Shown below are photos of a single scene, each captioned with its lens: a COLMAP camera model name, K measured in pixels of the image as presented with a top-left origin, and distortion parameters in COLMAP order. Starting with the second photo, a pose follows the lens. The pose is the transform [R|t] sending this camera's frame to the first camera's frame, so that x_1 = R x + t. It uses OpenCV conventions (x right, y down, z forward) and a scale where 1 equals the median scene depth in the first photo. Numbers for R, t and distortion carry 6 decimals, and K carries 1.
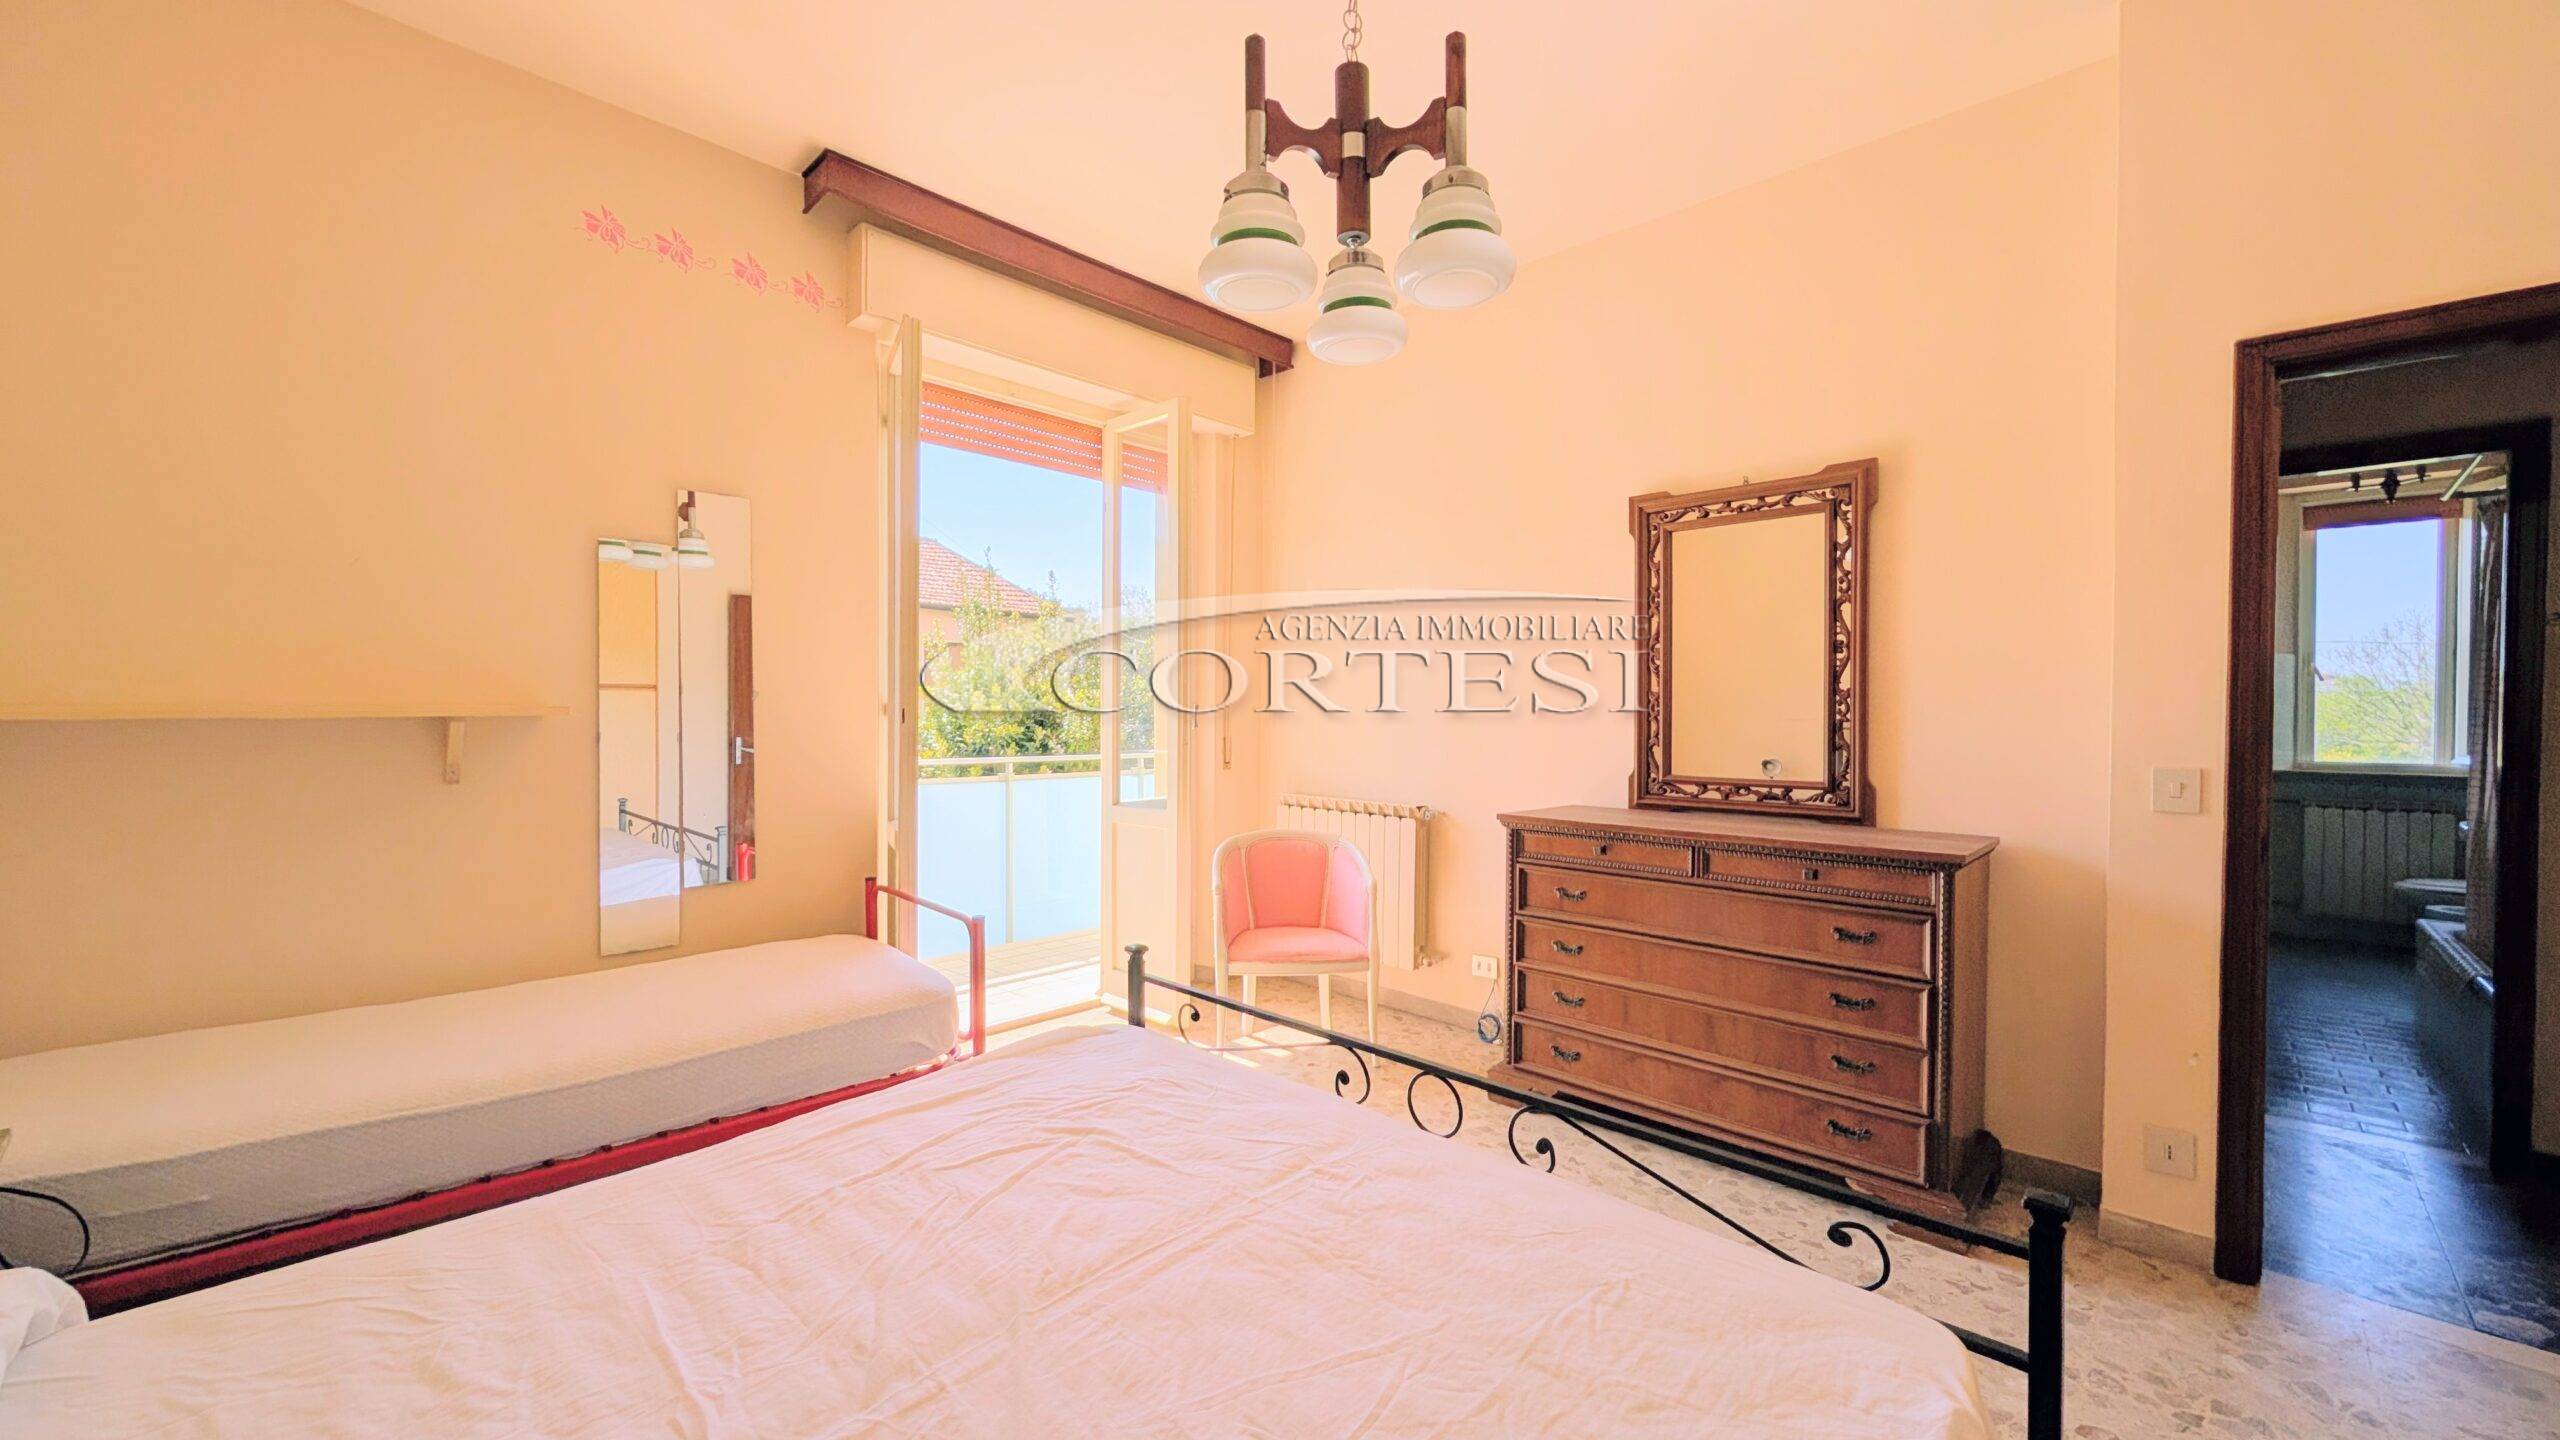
lens RADIAL K [[969.1, 0, 1297.7], [0, 969.1, 721.5], [0, 0, 1]] dist [-0.001197, 0.000523]
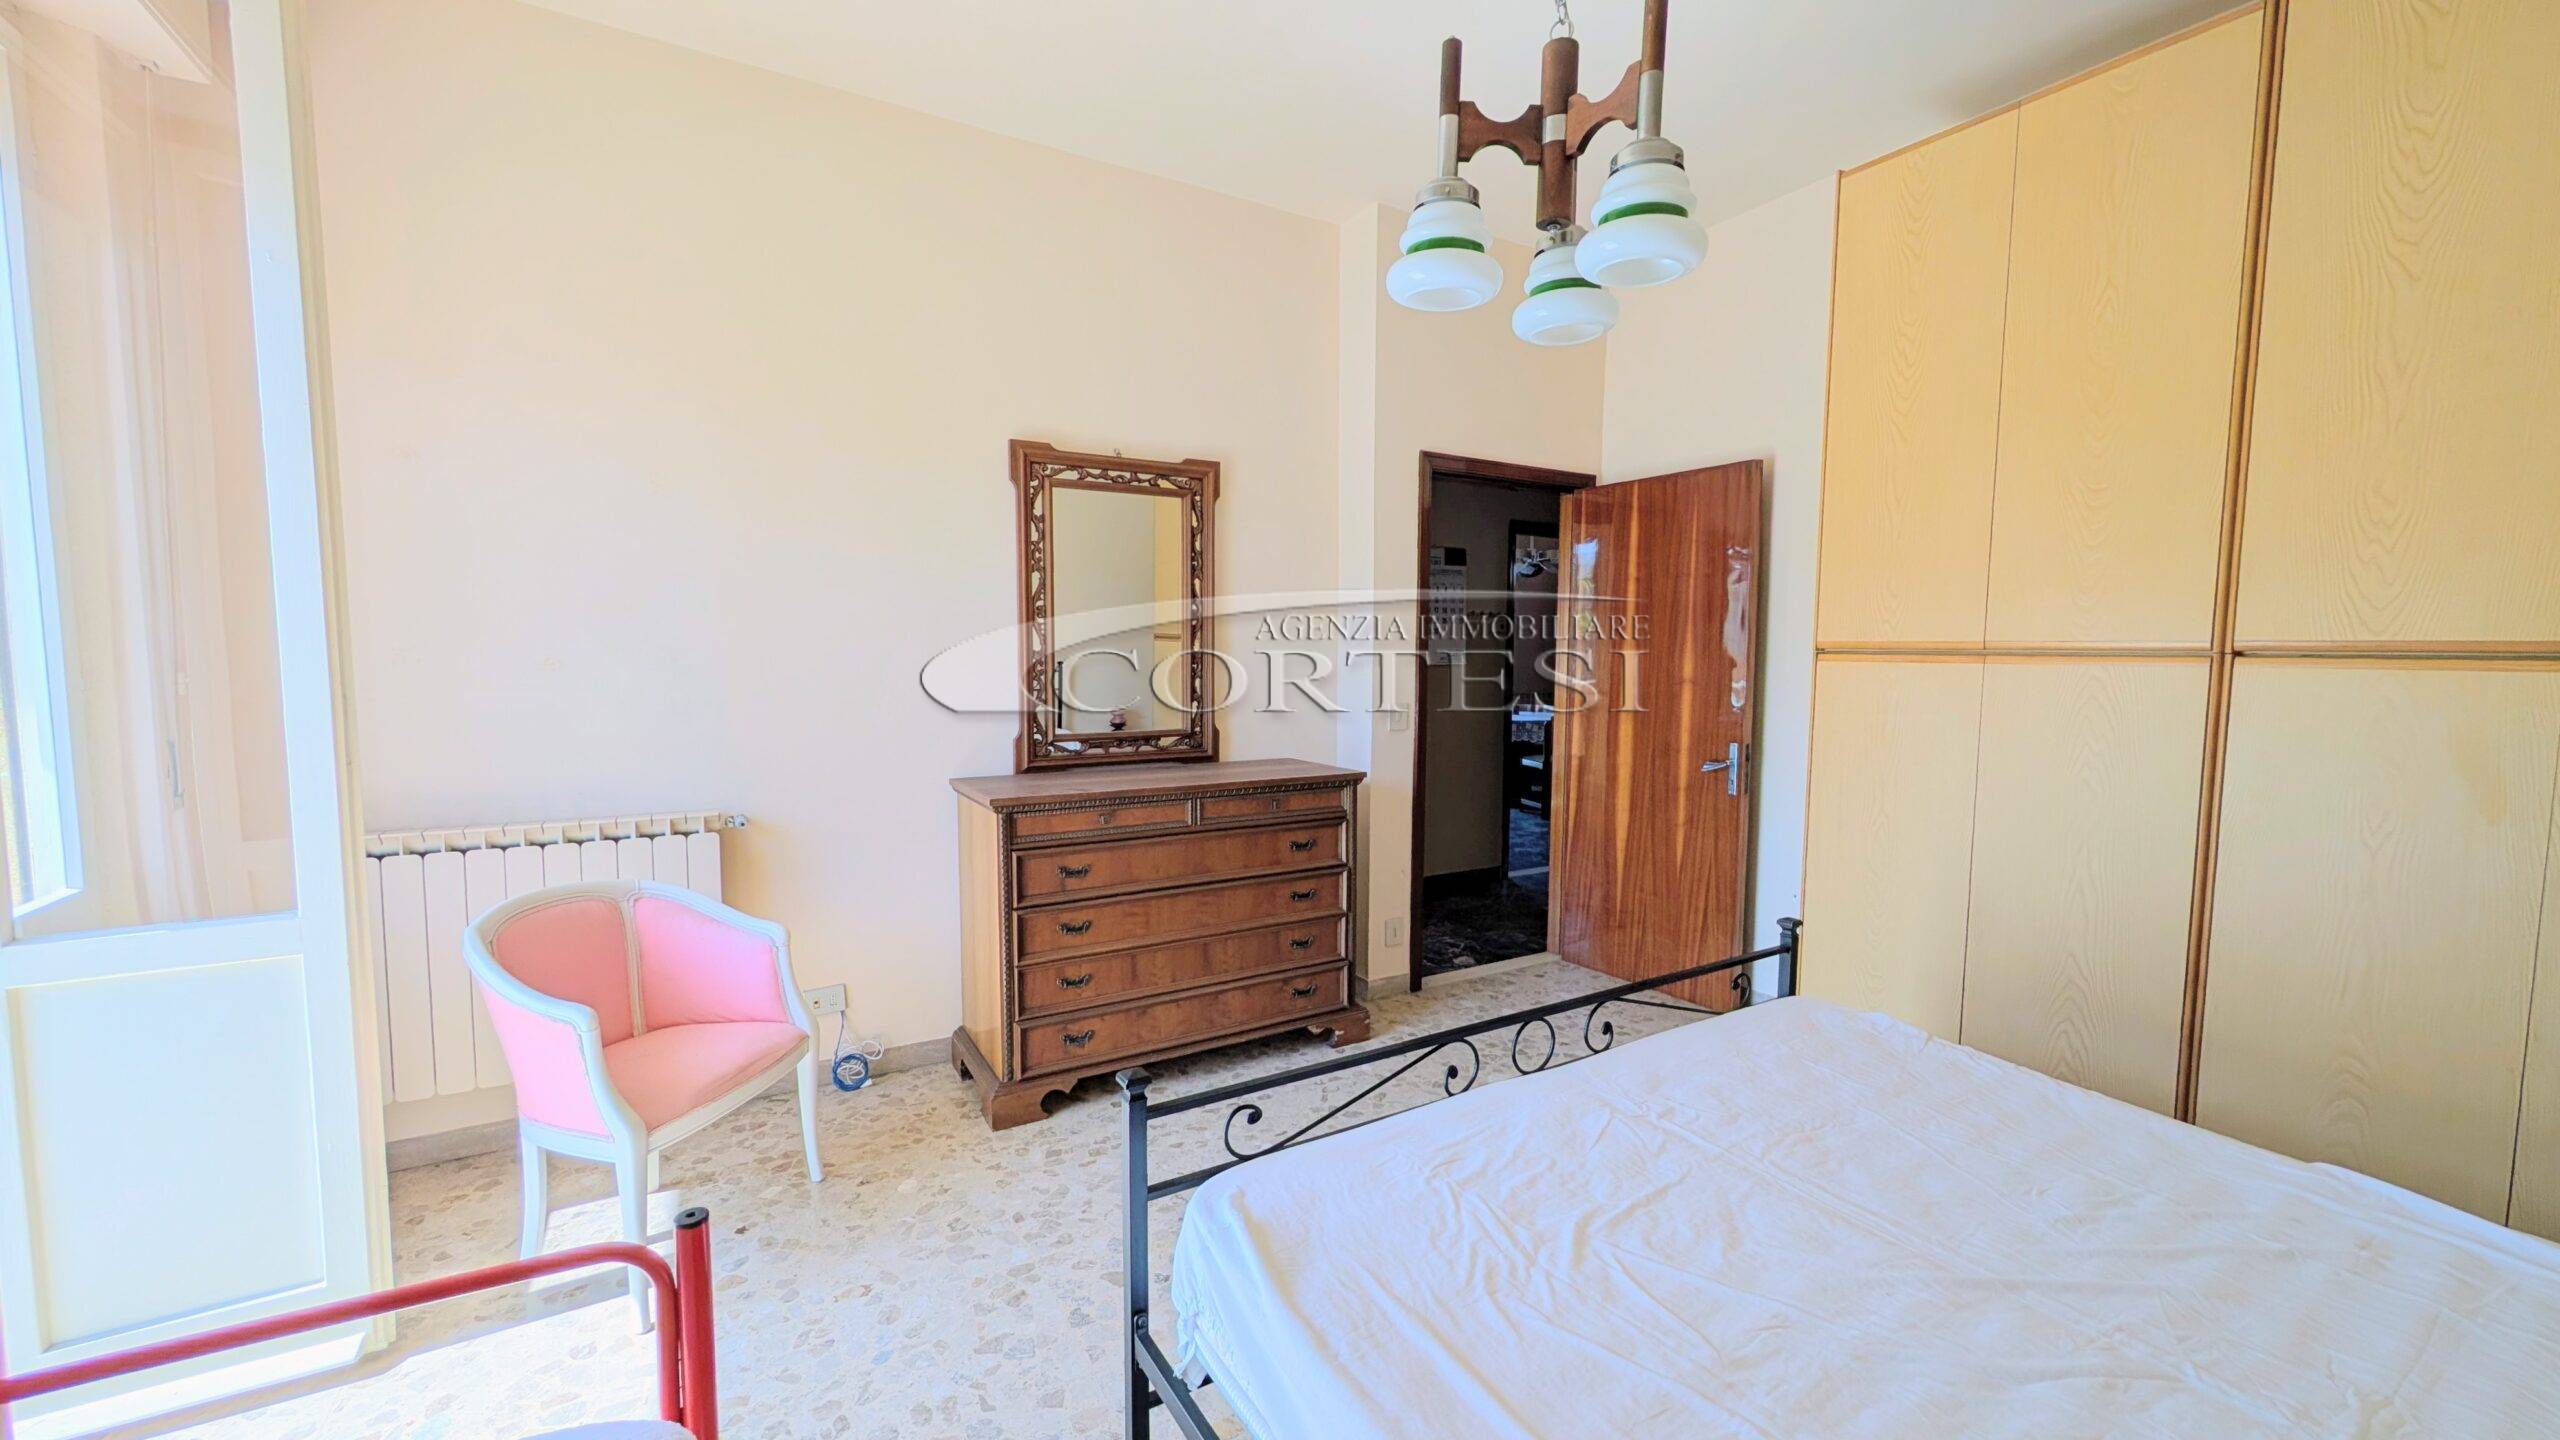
lens RADIAL K [[975.8, 0, 1286.8], [0, 975.8, 722.7], [0, 0, 1]] dist [-0.000524, 0.000498]
pose [[0.265221, -0.076147, 0.961176, -0.557630], [0.005000, 0.996972, 0.077603, -0.036932], [-0.964175, -0.015776, 0.264799, 0.552323]]
